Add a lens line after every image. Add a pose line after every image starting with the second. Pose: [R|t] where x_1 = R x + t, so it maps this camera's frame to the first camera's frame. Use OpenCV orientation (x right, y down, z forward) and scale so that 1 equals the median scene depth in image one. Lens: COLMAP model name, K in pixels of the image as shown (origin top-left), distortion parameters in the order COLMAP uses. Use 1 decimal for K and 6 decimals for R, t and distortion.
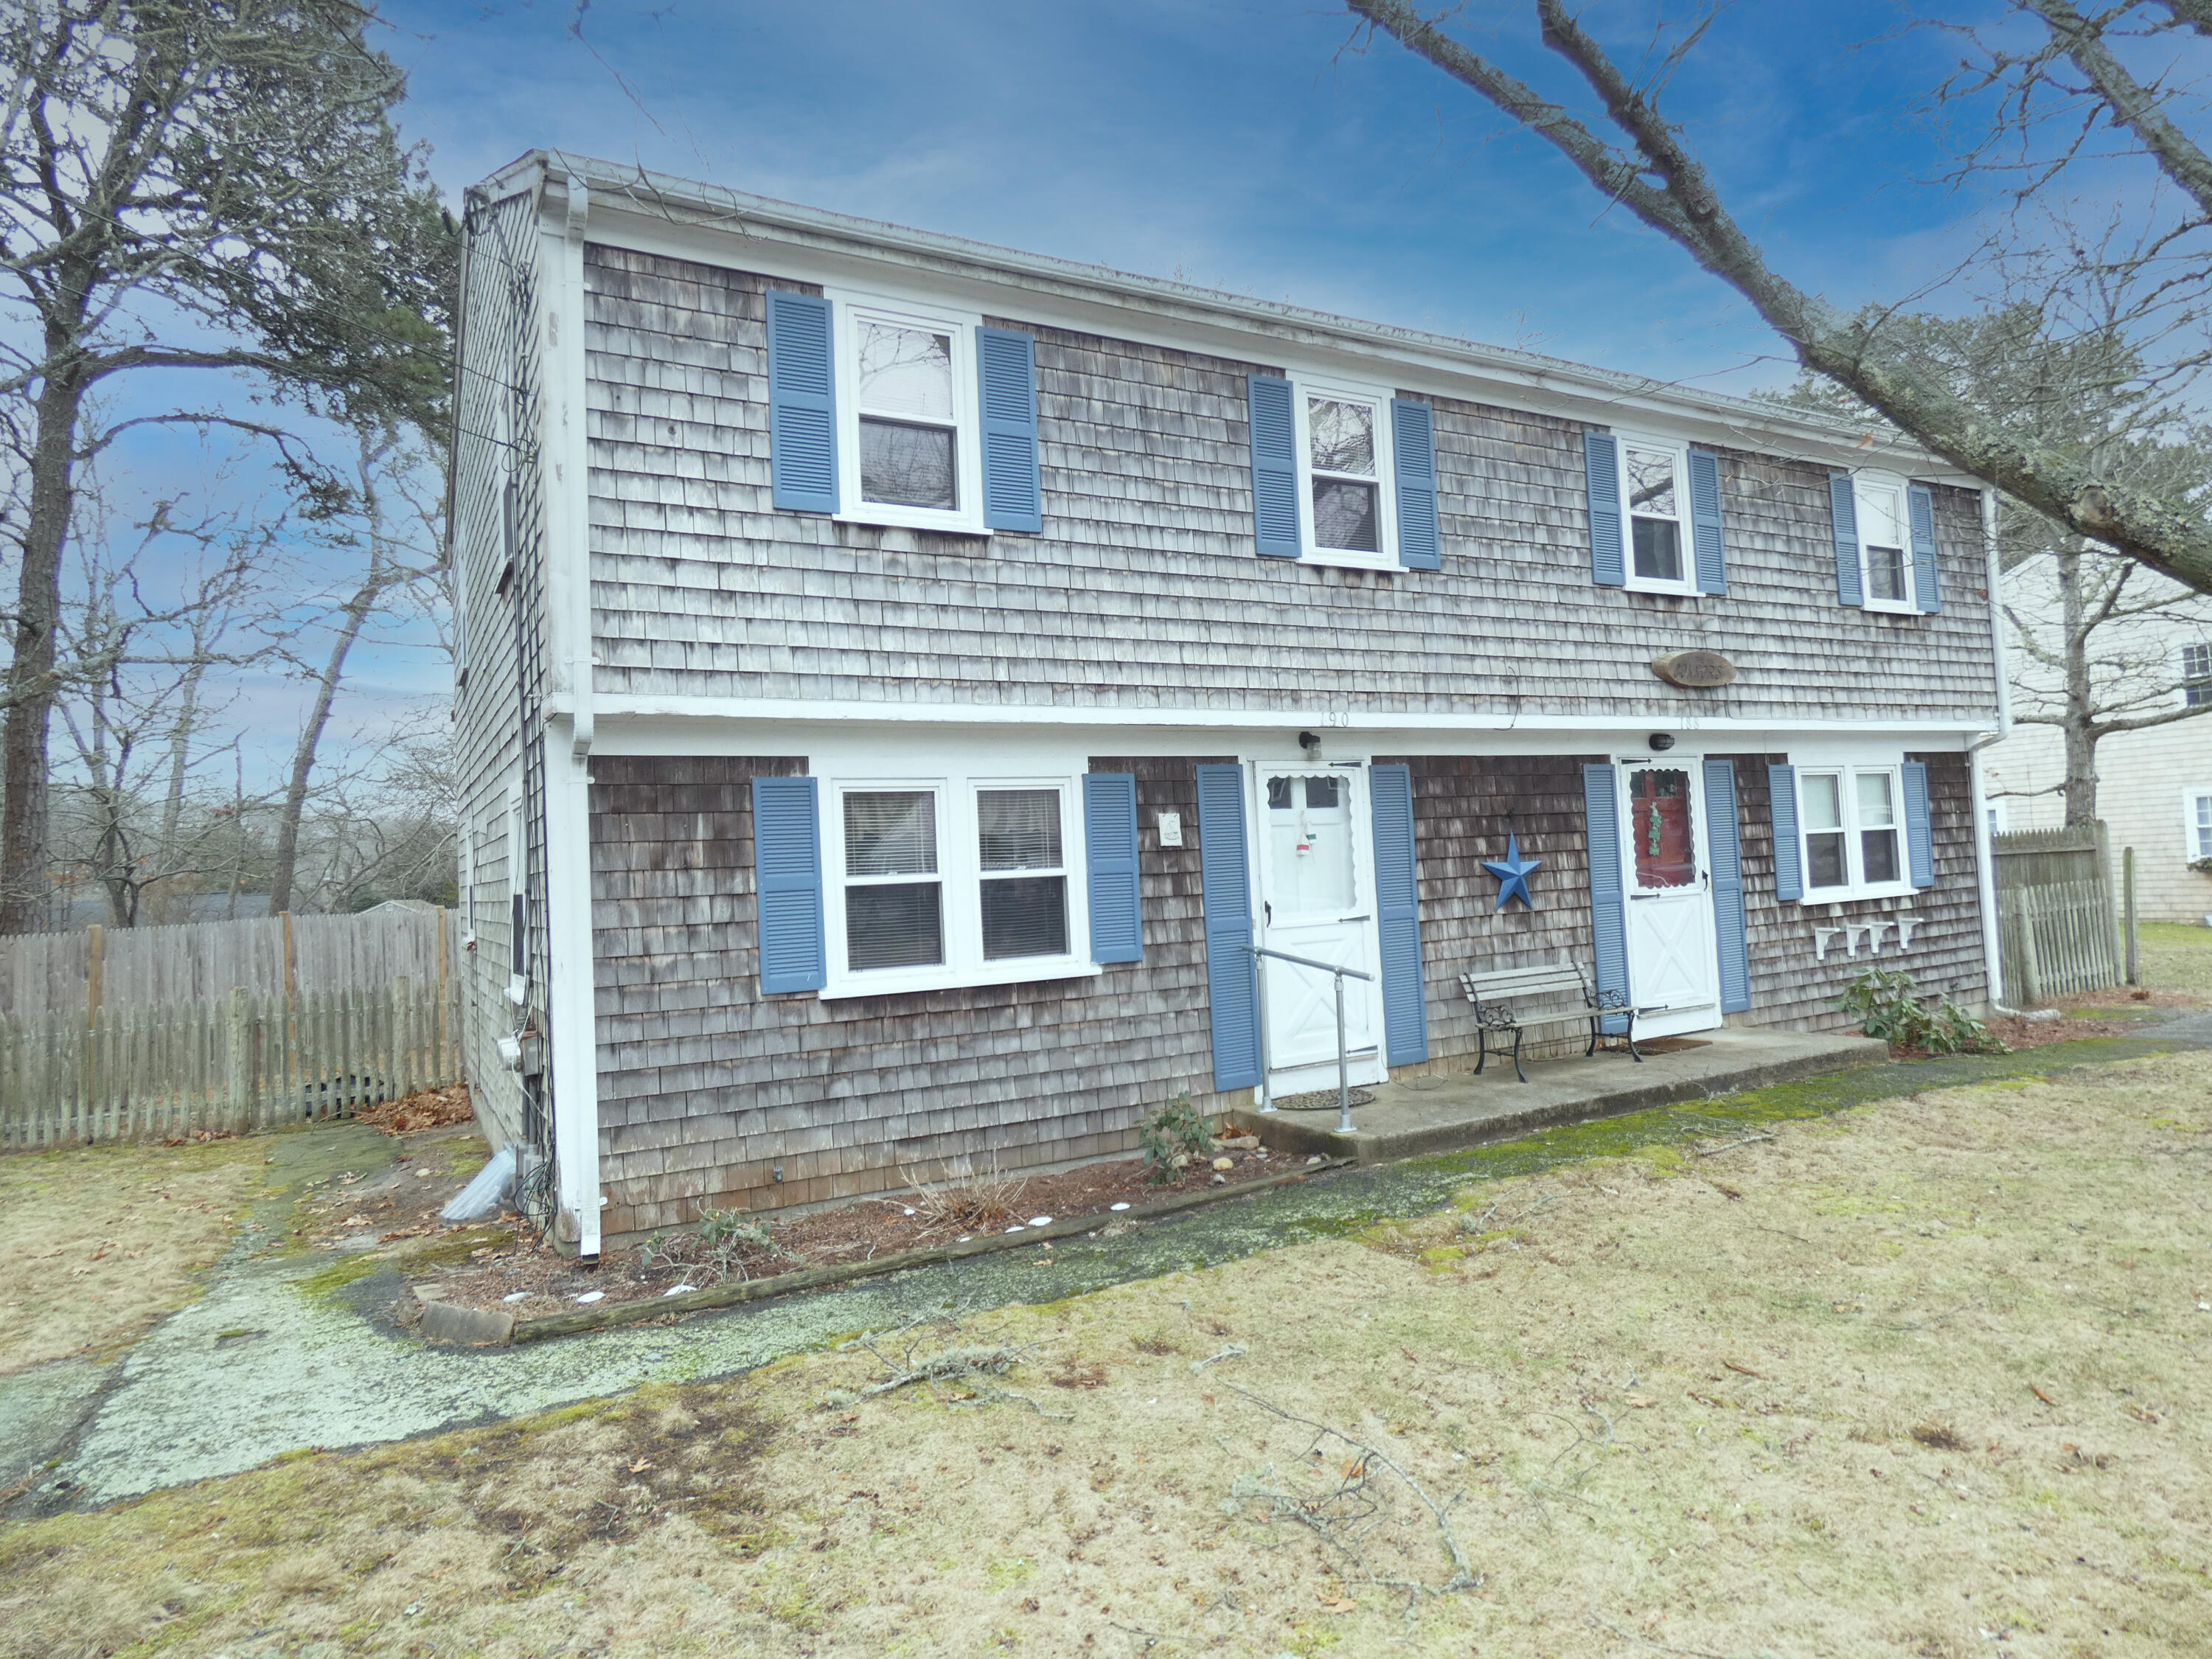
lens RADIAL K [[1280.3, 0, 1106.9], [0, 1280.3, 842.8], [0, 0, 1]] dist [-0.024911, -0.016508]
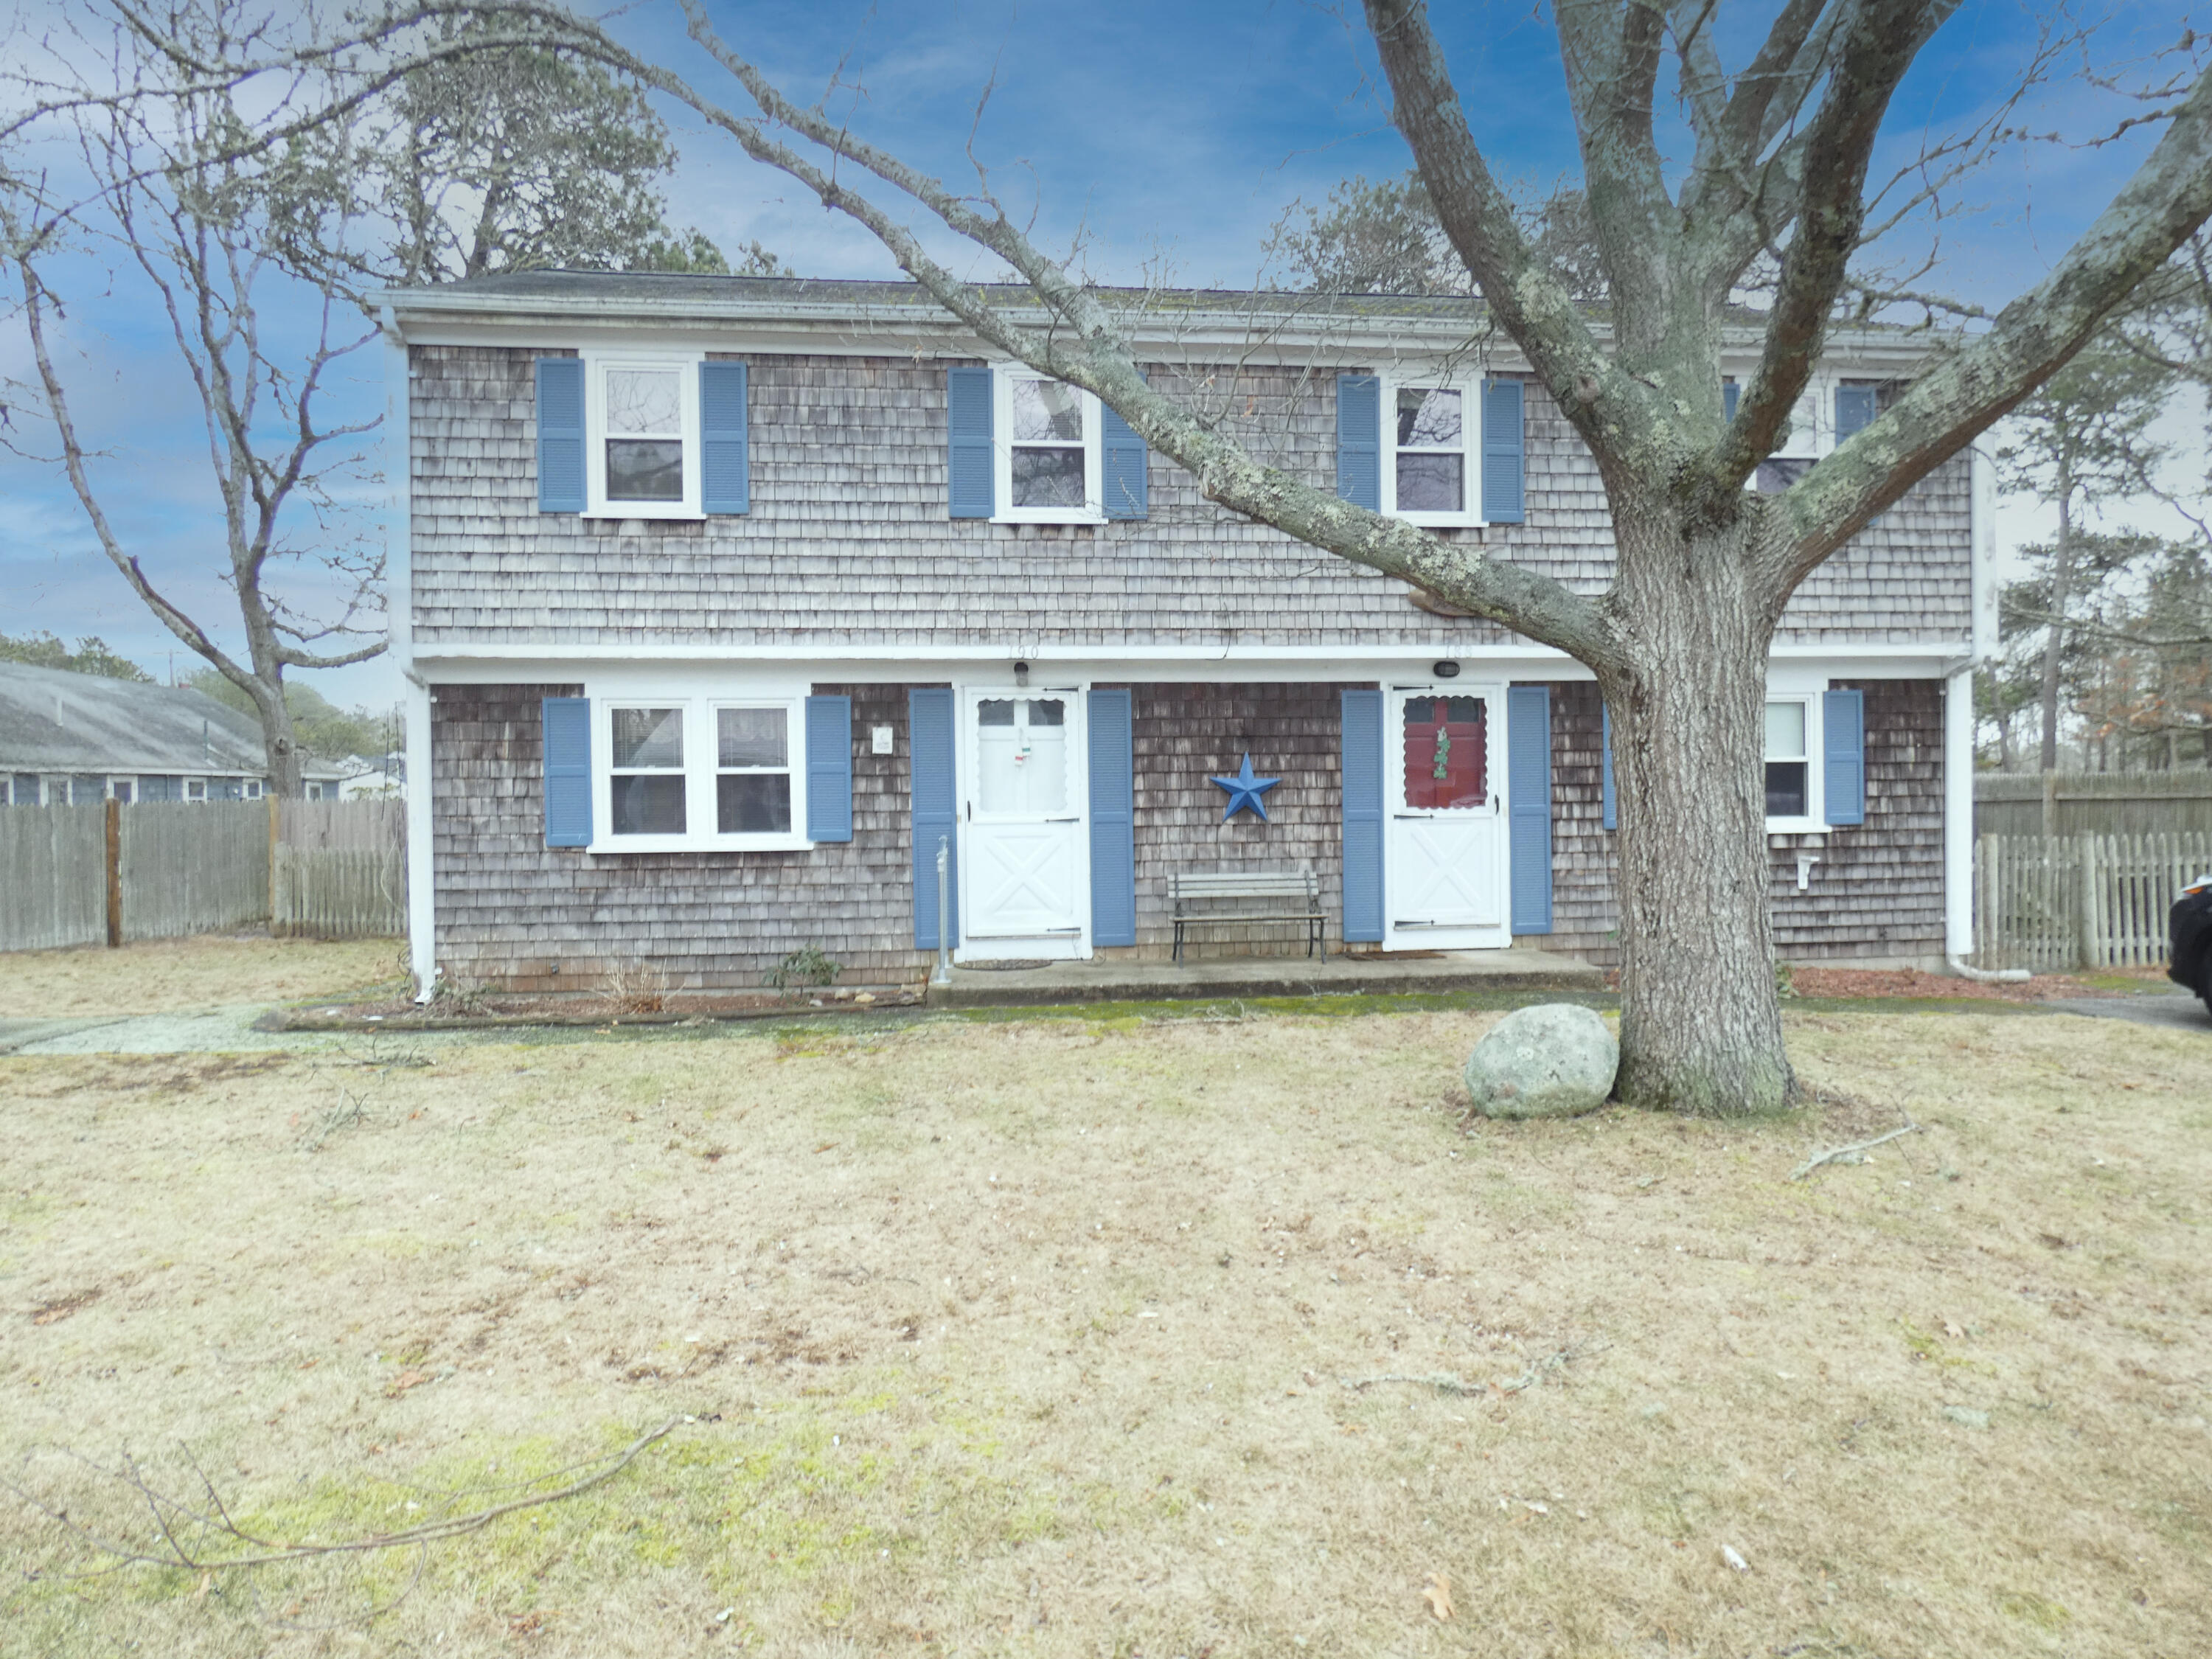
lens RADIAL K [[1280.3, 0, 1106.9], [0, 1280.3, 842.8], [0, 0, 1]] dist [-0.024911, -0.016508]
pose [[0.927503, 0.052916, -0.370051, 0.769473], [-0.027218, 0.996862, 0.074327, -0.010456], [0.372823, -0.058866, 0.926034, -0.103797]]
